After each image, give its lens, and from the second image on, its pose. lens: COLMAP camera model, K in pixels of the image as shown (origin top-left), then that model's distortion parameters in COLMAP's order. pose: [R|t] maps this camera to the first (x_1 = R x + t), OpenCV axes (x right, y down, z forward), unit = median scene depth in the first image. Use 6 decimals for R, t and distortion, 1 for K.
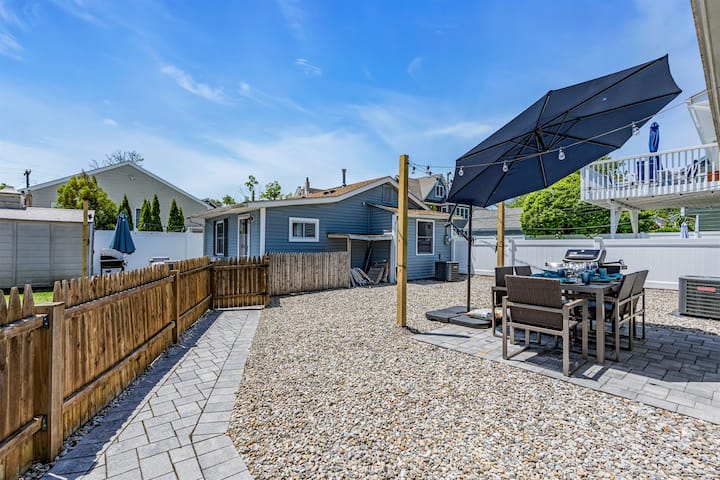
lens RADIAL K [[323.1, 0, 359.9], [0, 323.1, 242.8], [0, 0, 1]] dist [-0.000155, 0.000026]
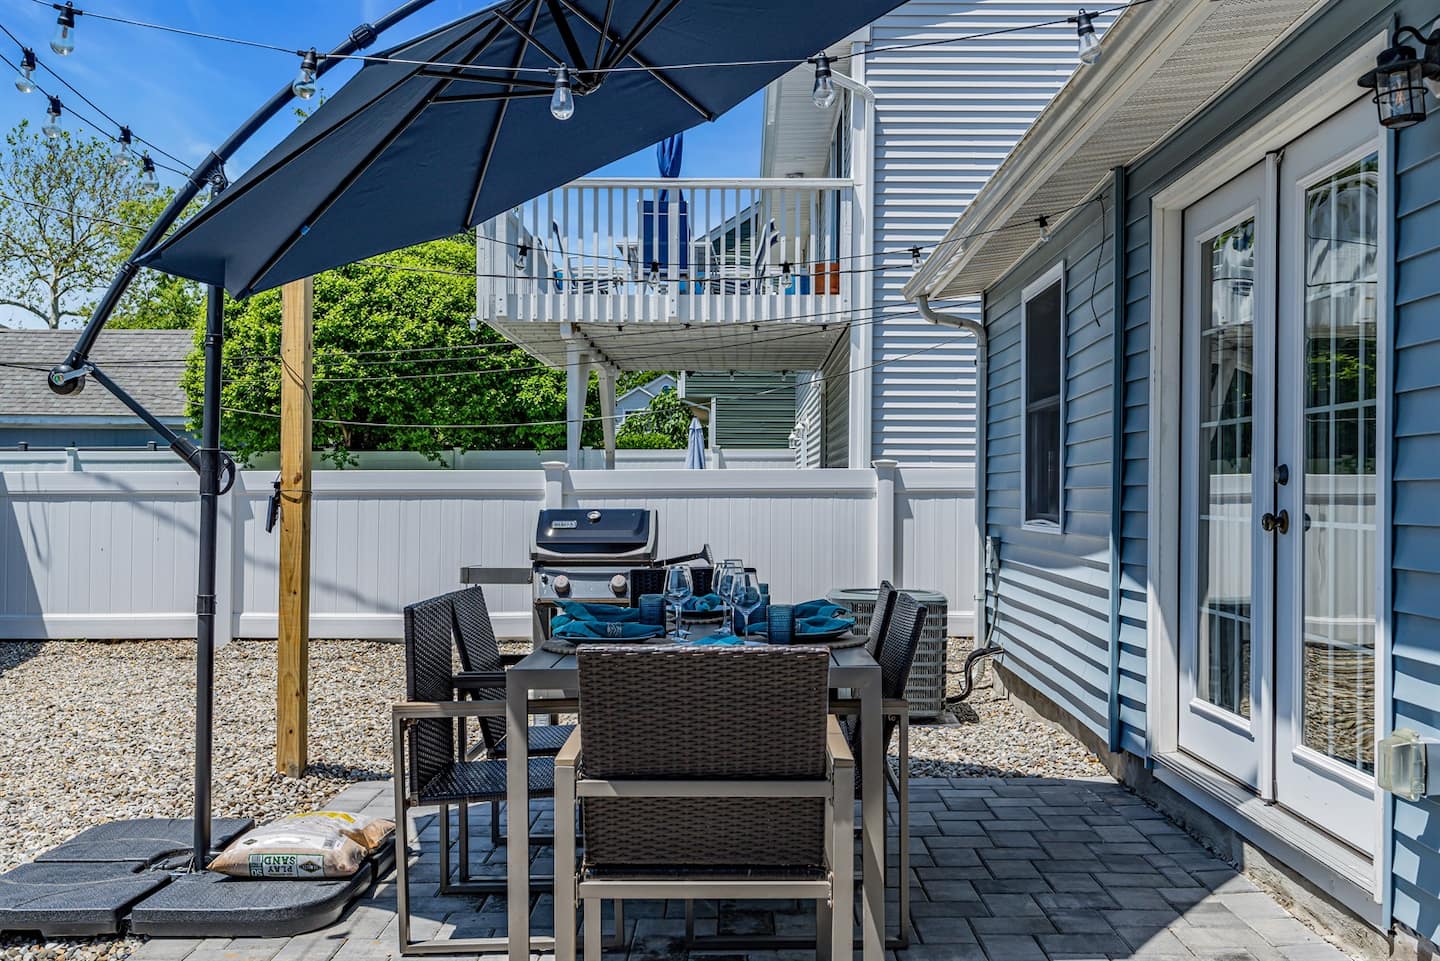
lens RADIAL K [[1412.4, 0, 720.4], [0, 1412.4, 480.4], [0, 0, 1]] dist [-0.001486, 0.000000]
pose [[0.650584, 0.001452, 0.759433, -0.048936], [0.000039, 0.999998, -0.001945, 0.000424], [-0.759434, 0.001296, 0.650583, 0.128401]]
